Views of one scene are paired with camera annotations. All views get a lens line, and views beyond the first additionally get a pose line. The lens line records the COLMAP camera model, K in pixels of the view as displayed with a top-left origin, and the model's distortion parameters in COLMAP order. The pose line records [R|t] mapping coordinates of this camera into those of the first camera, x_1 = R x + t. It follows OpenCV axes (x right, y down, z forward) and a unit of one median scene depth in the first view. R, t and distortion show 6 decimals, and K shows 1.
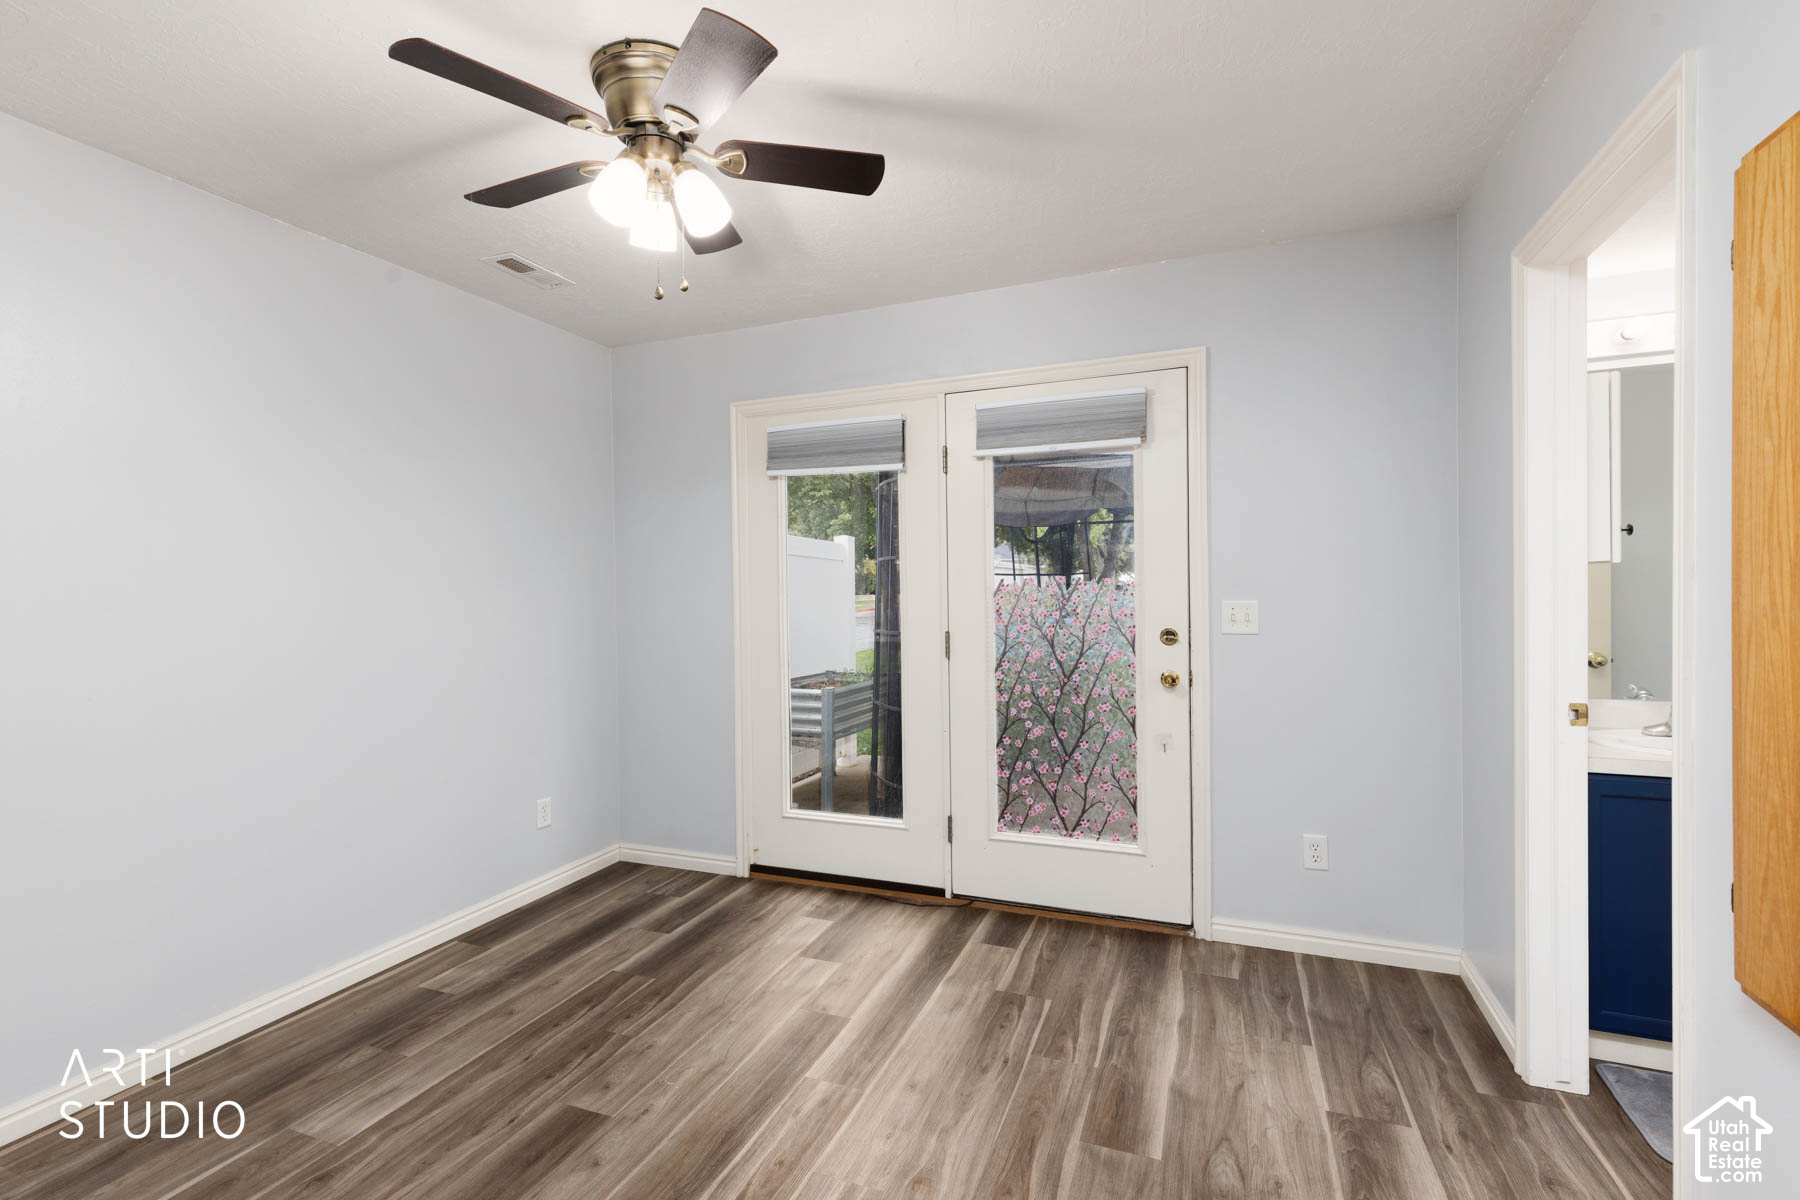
lens RADIAL K [[804.9, 0, 901.2], [0, 804.9, 595.6], [0, 0, 1]] dist [0.005847, 0.000205]
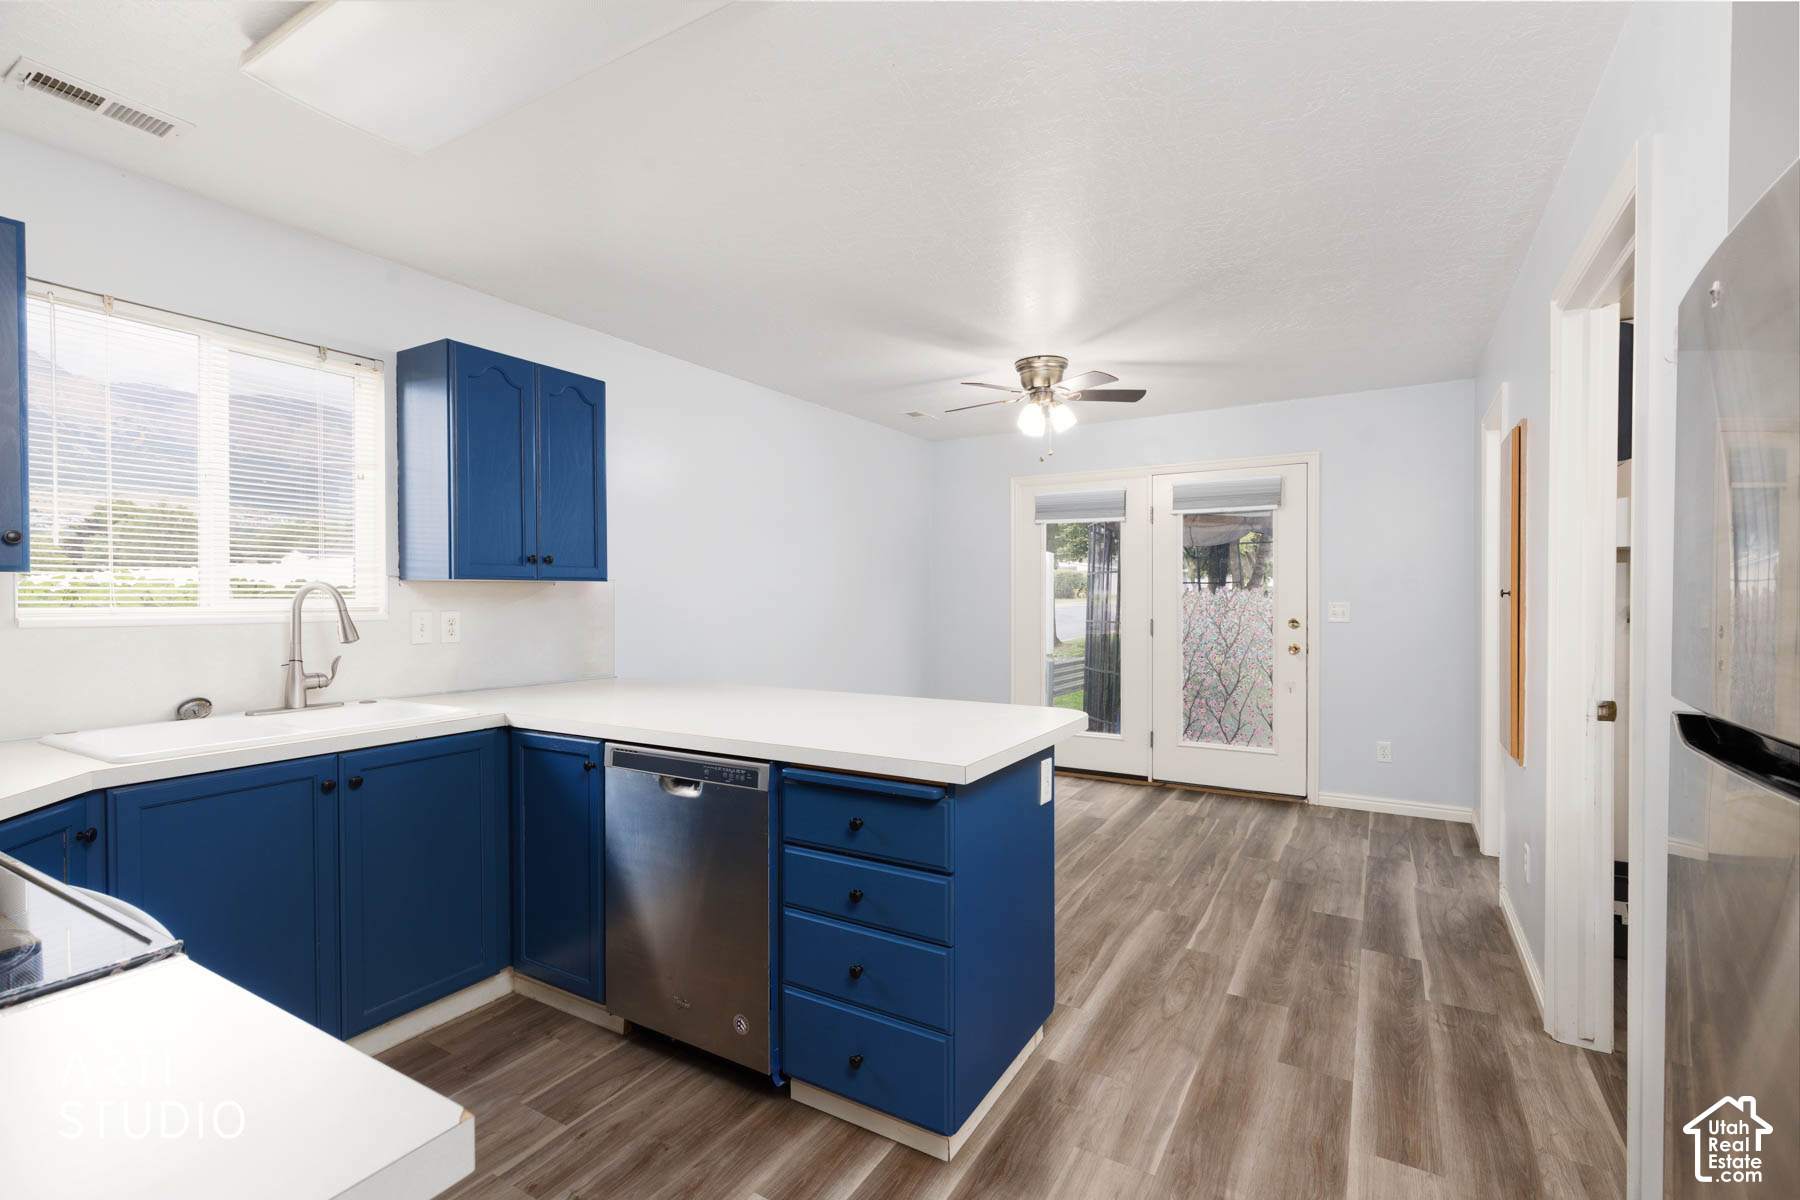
lens RADIAL K [[804.9, 0, 897.8], [0, 804.9, 602.0], [0, 0, 1]] dist [0.005847, 0.000205]
pose [[0.986010, 0.011943, -0.166255, -0.195183], [-0.011336, 0.999925, 0.004597, 0.007215], [0.166298, -0.002648, 0.986072, -0.763822]]
